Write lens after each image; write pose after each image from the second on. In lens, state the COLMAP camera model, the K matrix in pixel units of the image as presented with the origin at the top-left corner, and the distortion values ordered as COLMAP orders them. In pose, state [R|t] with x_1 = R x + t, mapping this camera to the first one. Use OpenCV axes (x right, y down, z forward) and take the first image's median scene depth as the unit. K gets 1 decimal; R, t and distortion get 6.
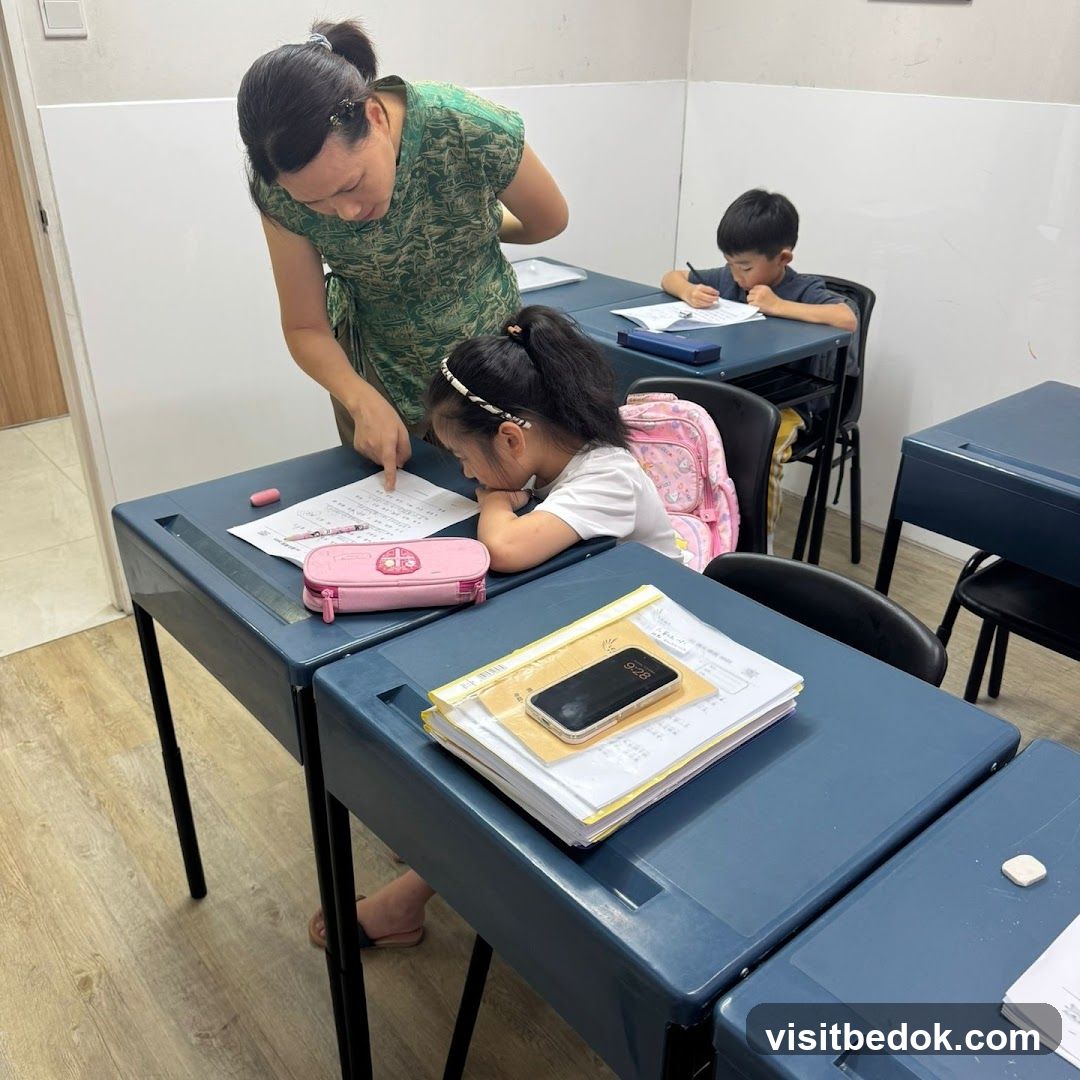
lens RADIAL K [[1034.3, 0, 540.0], [0, 1034.3, 540.0], [0, 0, 1]] dist [0.177025, -0.325928]
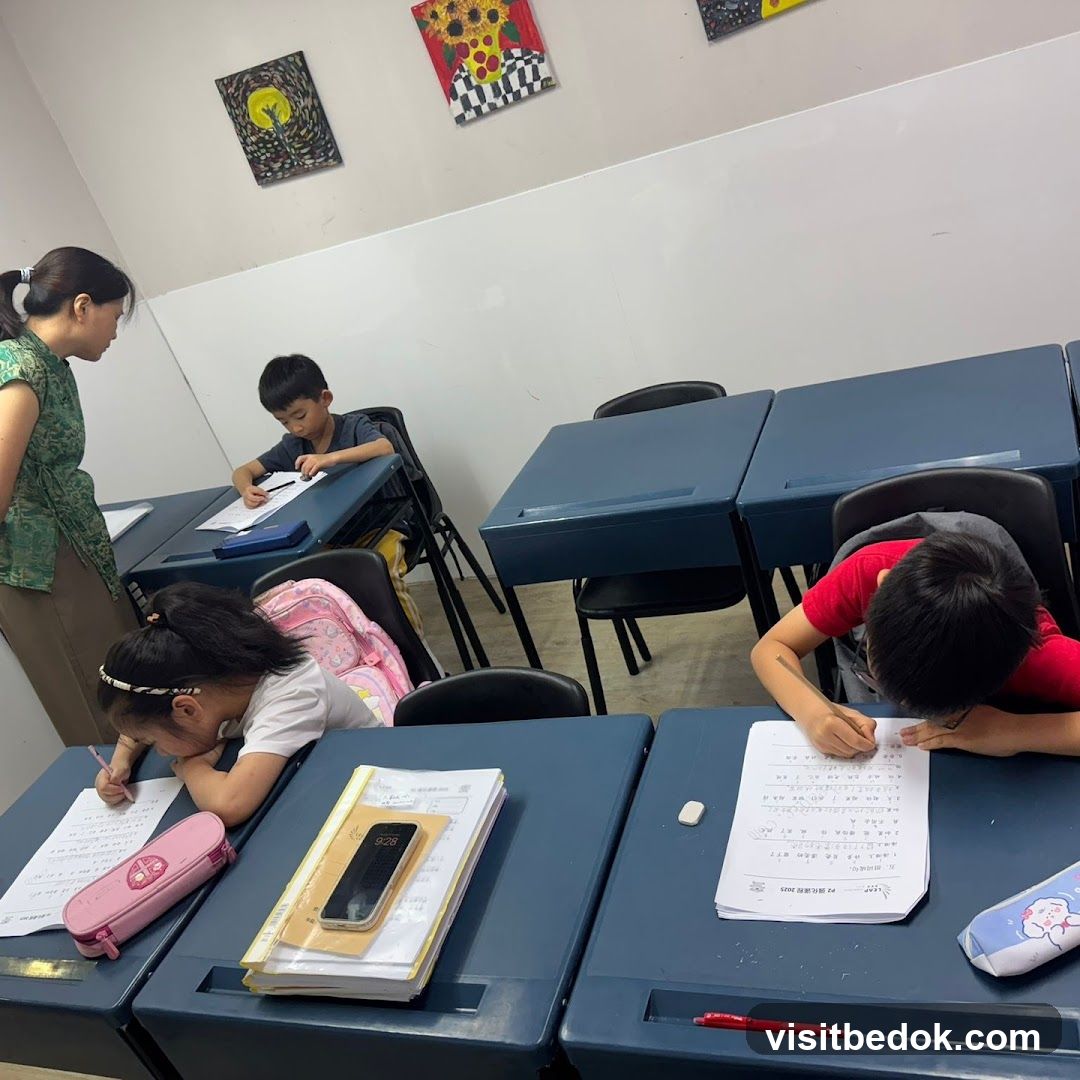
lens RADIAL K [[1034.3, 0, 540.0], [0, 1034.3, 540.0], [0, 0, 1]] dist [0.177025, -0.325928]
pose [[0.816836, -0.476459, 0.325217, 0.004396], [0.502115, 0.864782, 0.005804, -0.055575], [-0.284007, 0.158555, 0.945622, -0.160286]]
